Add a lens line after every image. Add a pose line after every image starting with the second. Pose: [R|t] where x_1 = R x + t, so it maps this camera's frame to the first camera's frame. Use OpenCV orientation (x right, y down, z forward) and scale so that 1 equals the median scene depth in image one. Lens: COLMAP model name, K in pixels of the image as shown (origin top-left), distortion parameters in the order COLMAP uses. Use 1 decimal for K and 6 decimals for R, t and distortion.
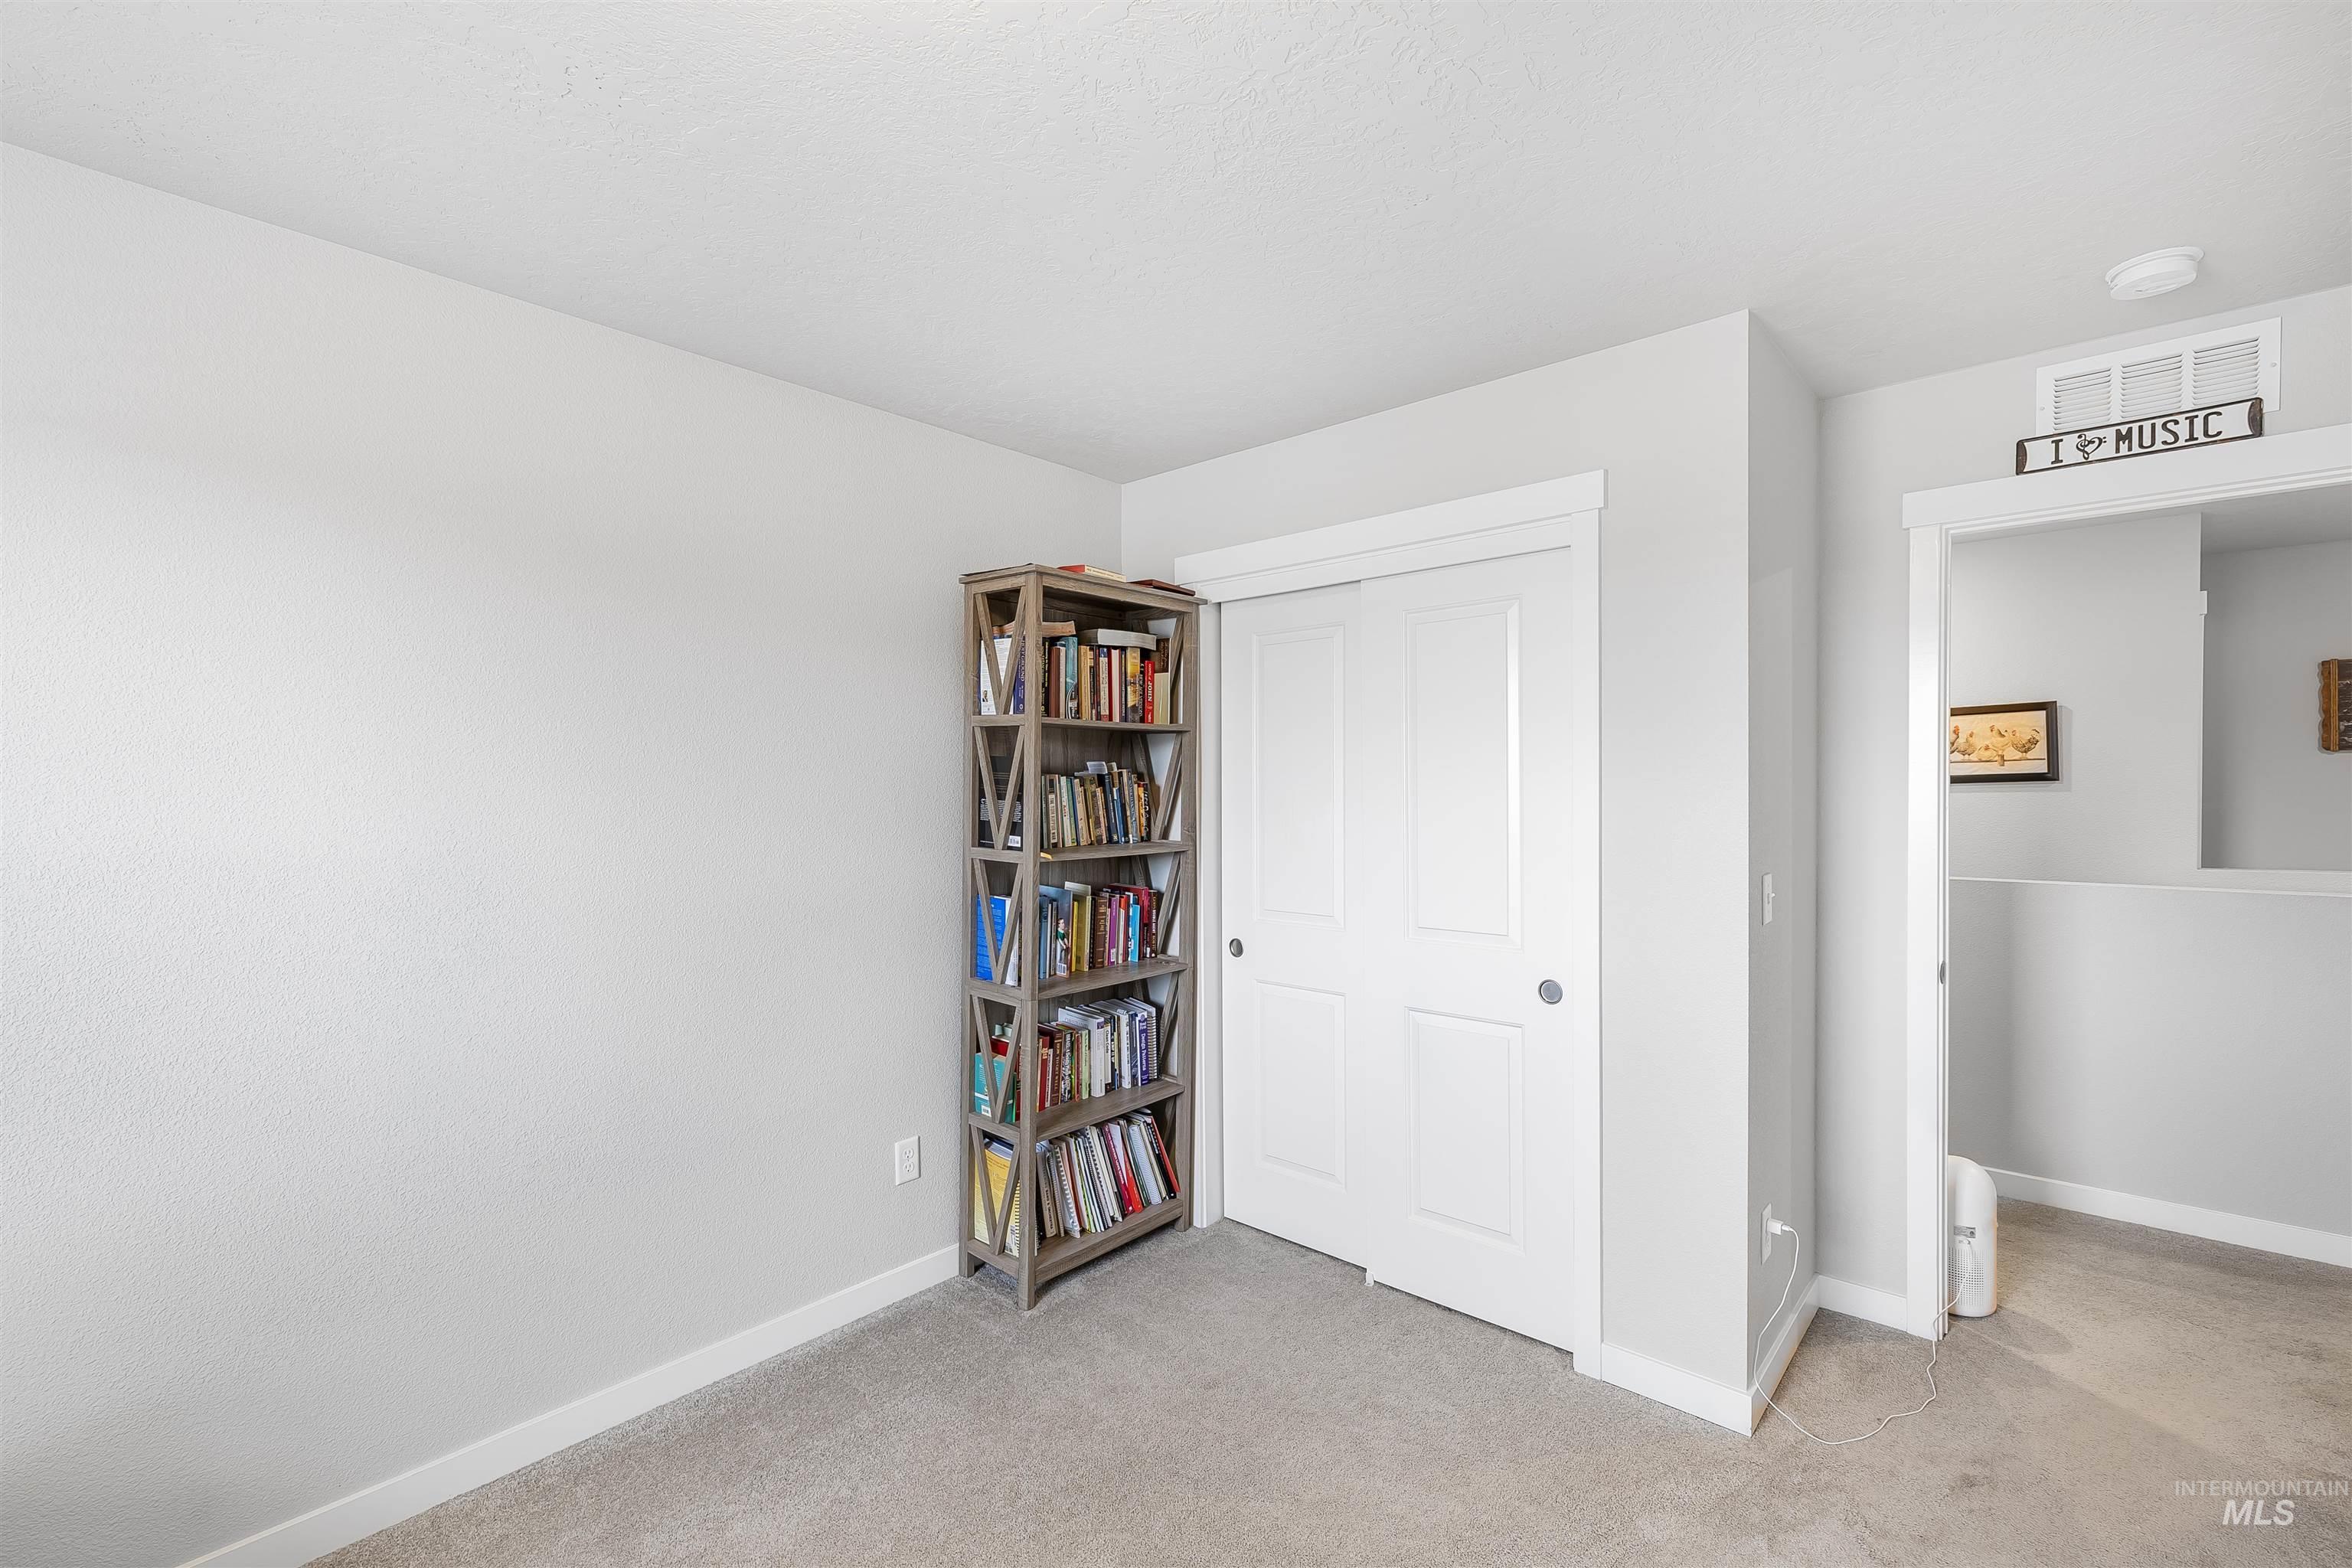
lens RADIAL K [[1029.6, 0, 1167.6], [0, 1029.6, 801.2], [0, 0, 1]] dist [0.004261, 0.000848]
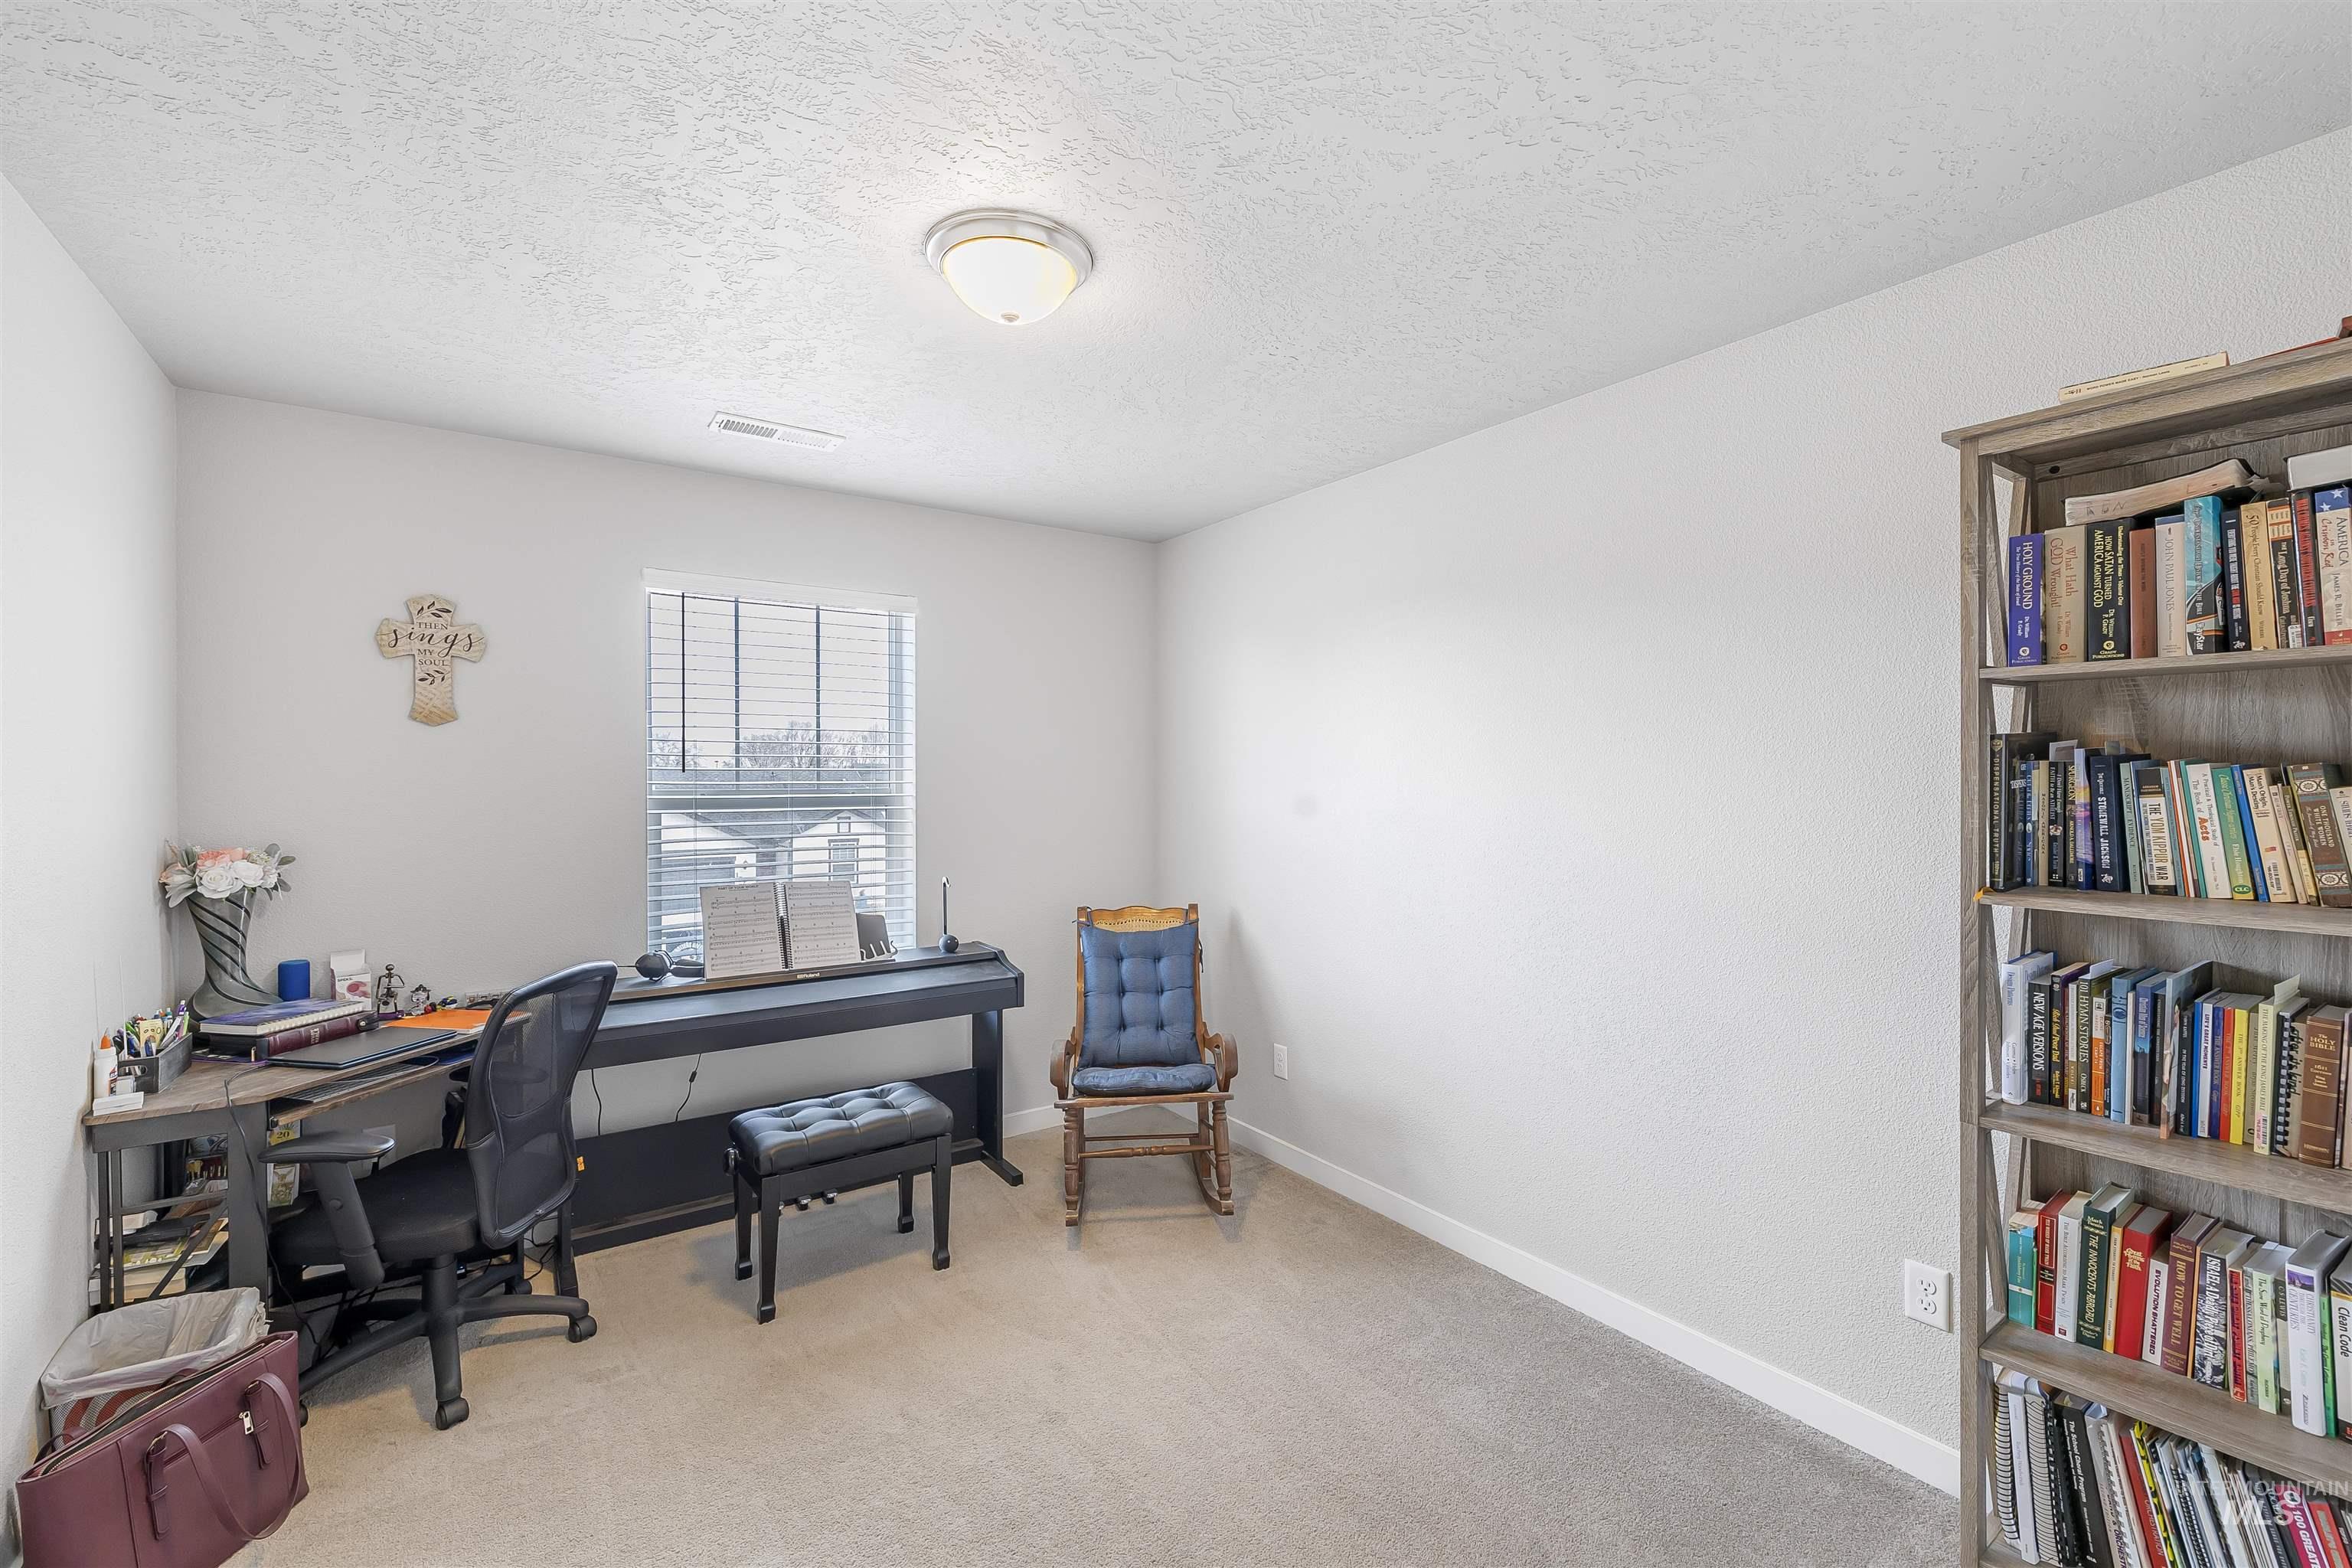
lens RADIAL K [[1029.6, 0, 1174.5], [0, 1029.6, 786.2], [0, 0, 1]] dist [0.004261, 0.000848]
pose [[-0.272085, 0.006756, -0.962250, 0.561583], [-0.010598, 0.999894, 0.010017, -0.012559], [0.962215, 0.012923, -0.271984, 0.645311]]
